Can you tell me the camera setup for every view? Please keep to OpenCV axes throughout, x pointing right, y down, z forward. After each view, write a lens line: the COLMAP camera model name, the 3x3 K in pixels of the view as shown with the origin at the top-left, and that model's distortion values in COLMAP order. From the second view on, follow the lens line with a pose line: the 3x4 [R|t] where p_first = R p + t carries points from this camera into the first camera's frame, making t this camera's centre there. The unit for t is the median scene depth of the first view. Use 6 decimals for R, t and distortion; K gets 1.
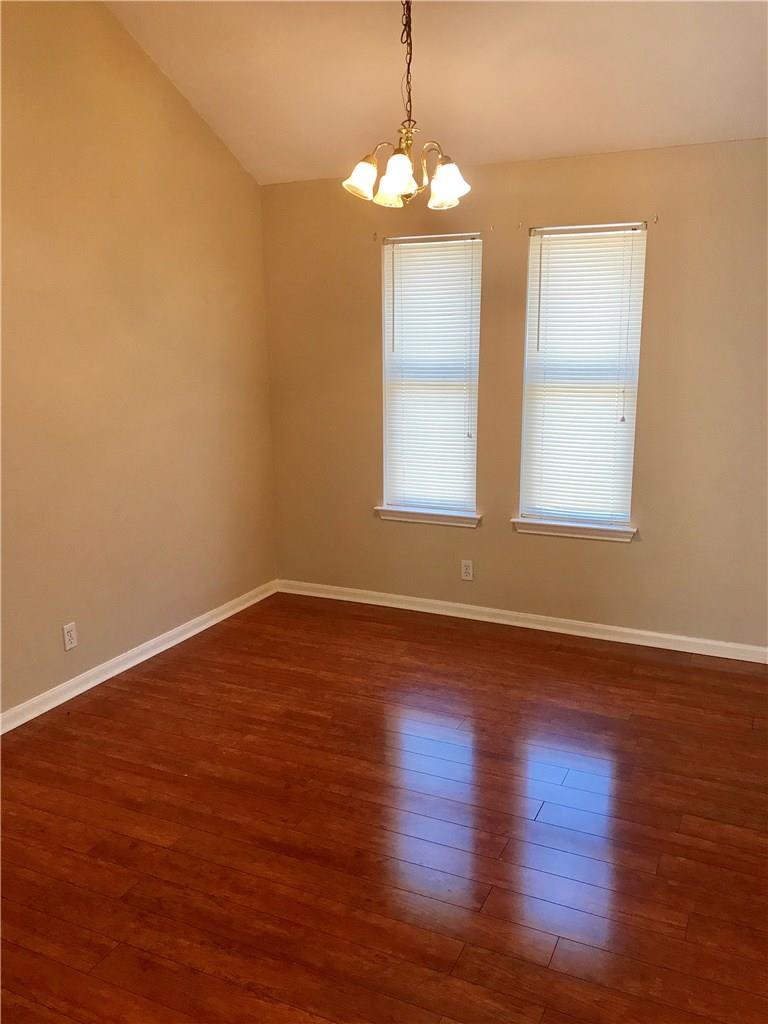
lens RADIAL K [[832.3, 0, 384.4], [0, 832.3, 510.2], [0, 0, 1]] dist [0.026469, -0.038727]
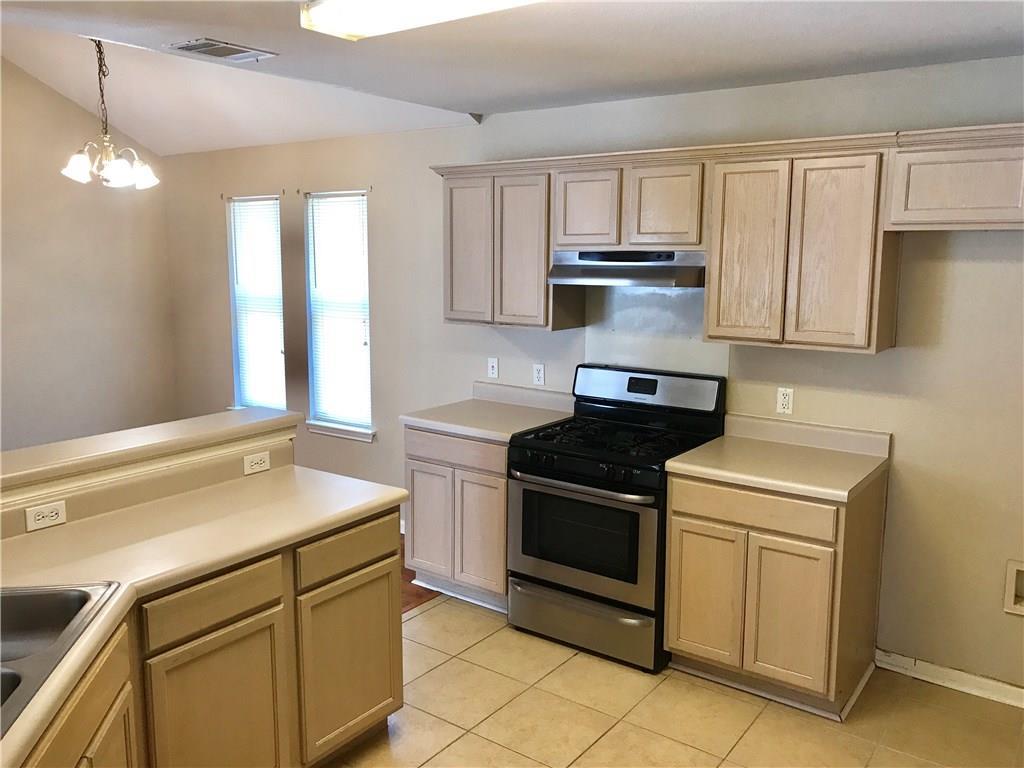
lens RADIAL K [[832.3, 0, 514.7], [0, 832.3, 378.2], [0, 0, 1]] dist [0.026469, -0.038727]
pose [[0.984575, 0.040605, -0.170183, 0.688619], [-0.053109, 0.996162, -0.069576, 0.017616], [0.166705, 0.077541, 0.982953, -0.179069]]
